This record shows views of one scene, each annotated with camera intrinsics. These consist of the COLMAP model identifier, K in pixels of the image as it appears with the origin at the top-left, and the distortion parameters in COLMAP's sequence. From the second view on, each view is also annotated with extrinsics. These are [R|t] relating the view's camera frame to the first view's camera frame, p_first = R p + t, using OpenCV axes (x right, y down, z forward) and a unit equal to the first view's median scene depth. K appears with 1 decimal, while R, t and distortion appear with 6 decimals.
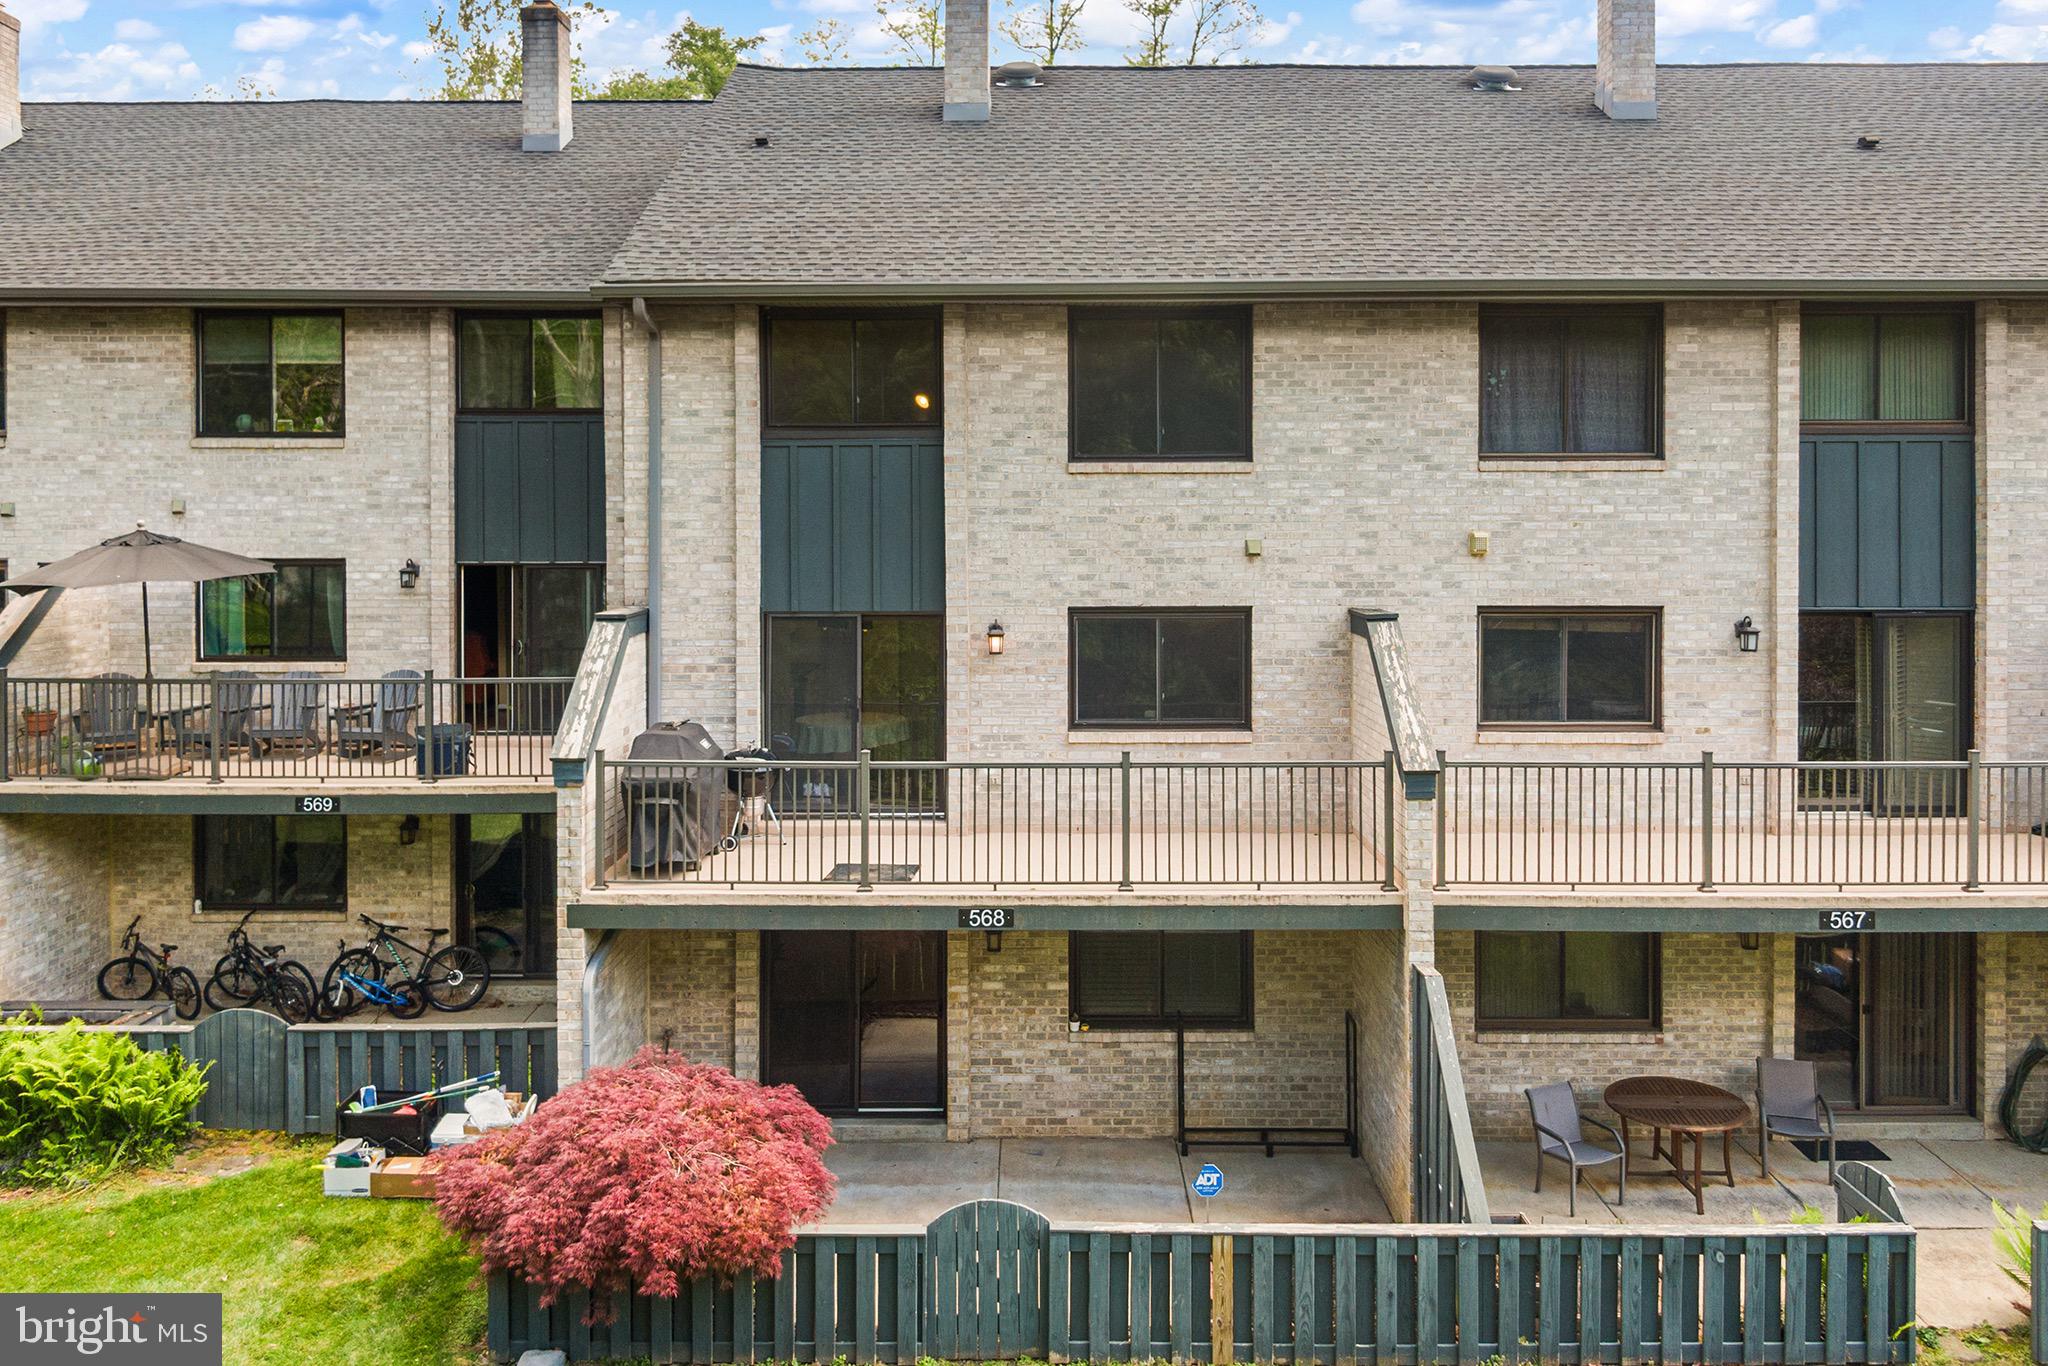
lens RADIAL K [[1504.5, 0, 1014.4], [0, 1504.5, 673.7], [0, 0, 1]] dist [0.031908, -0.054816]
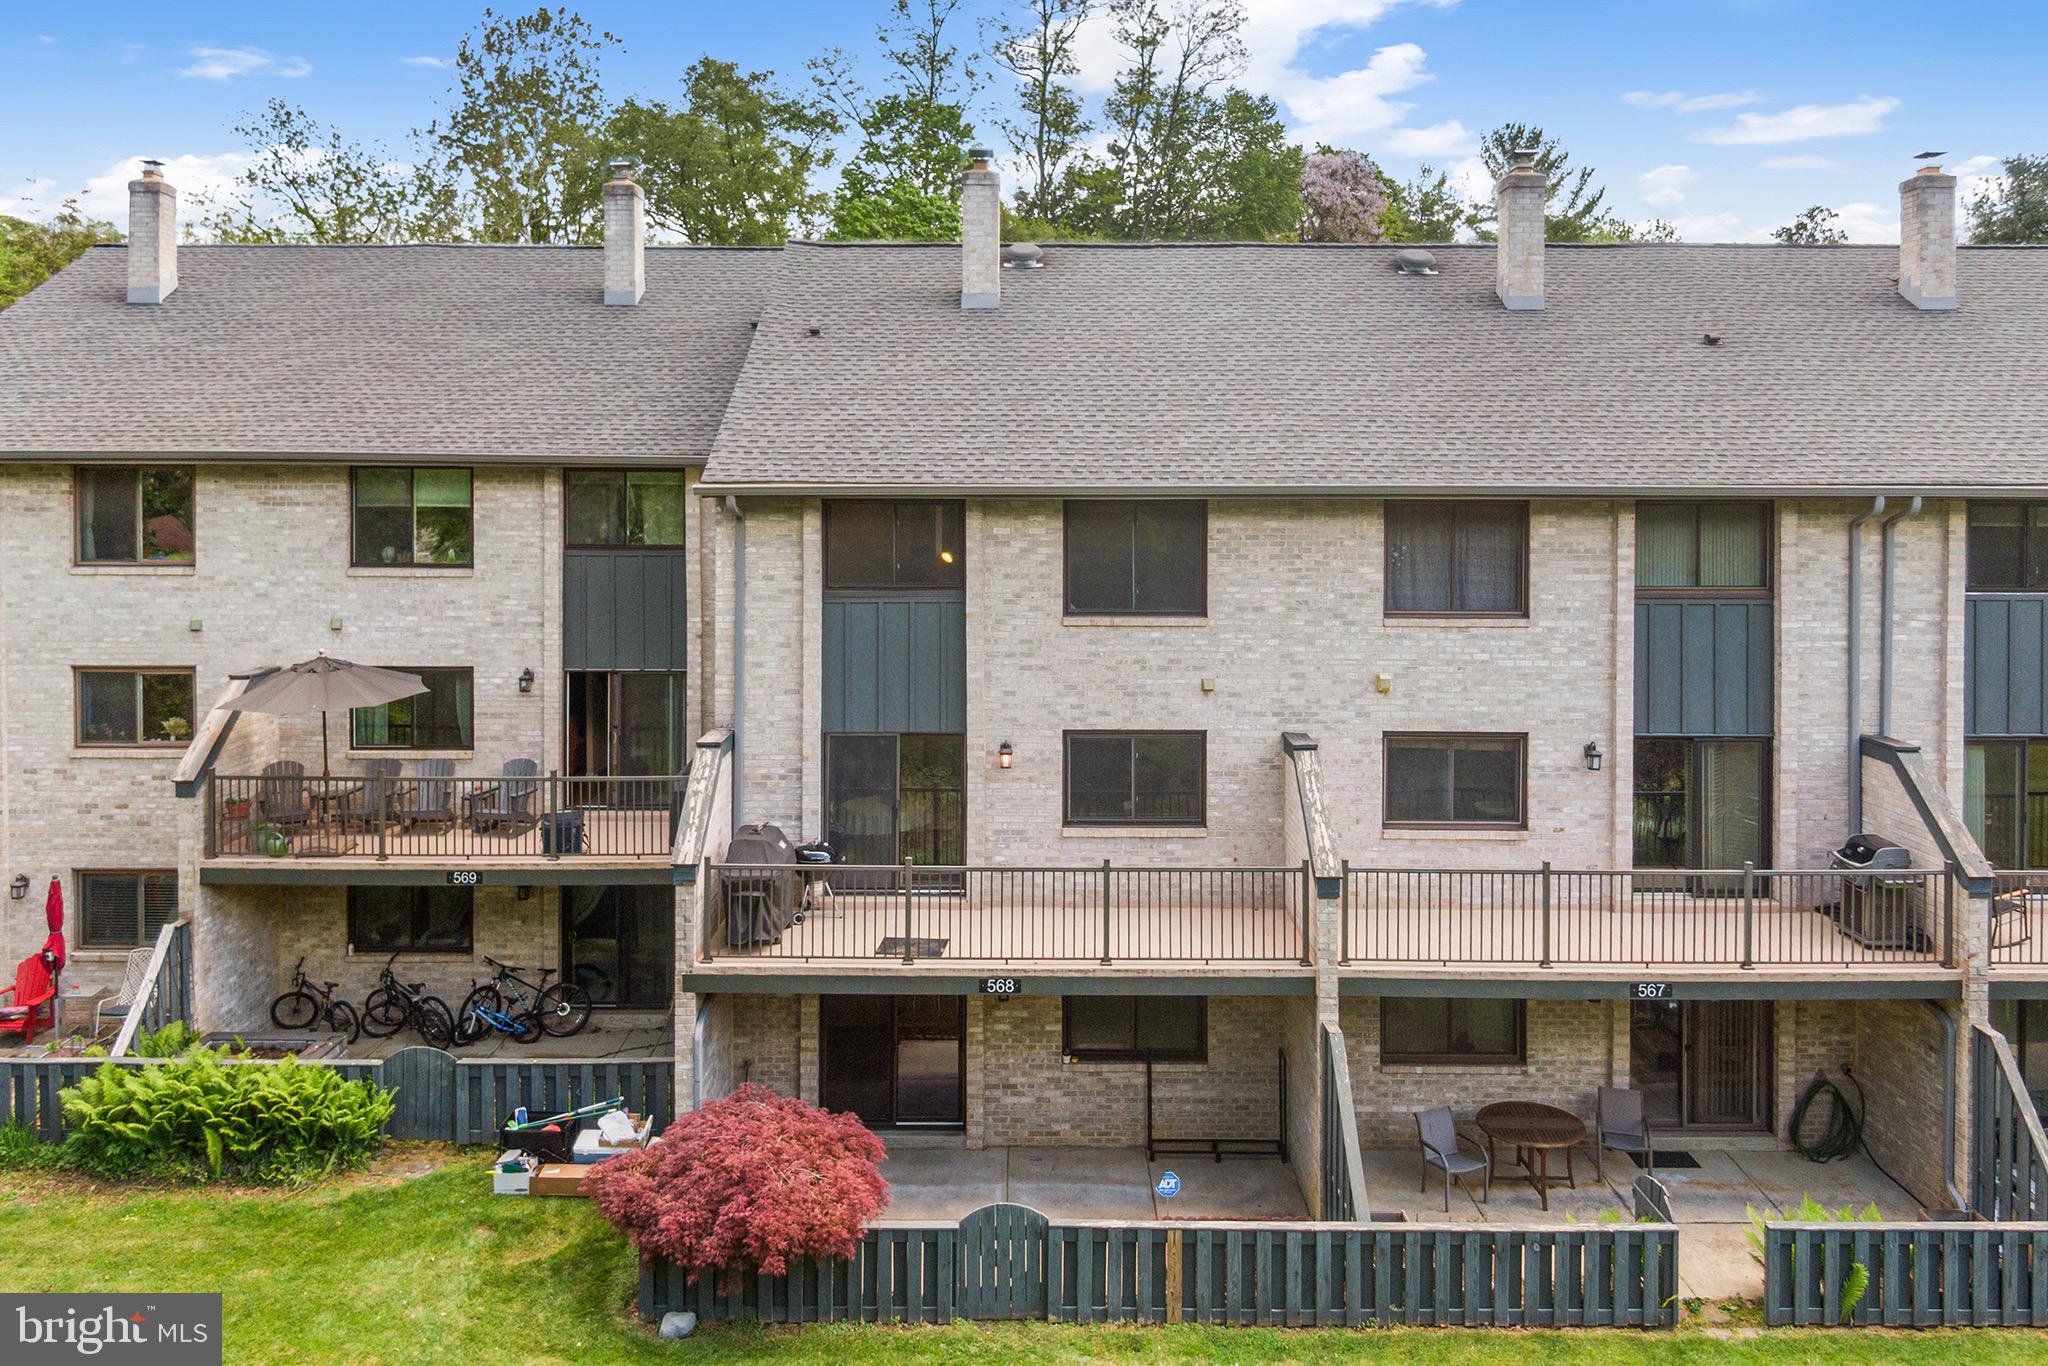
lens RADIAL K [[1504.5, 0, 1007.7], [0, 1504.5, 642.0], [0, 0, 1]] dist [0.031908, -0.054816]
pose [[0.999991, 0.003667, 0.002265, -0.013952], [-0.003677, 0.999984, 0.004222, -0.124681], [-0.002249, -0.004230, 0.999989, -0.274896]]
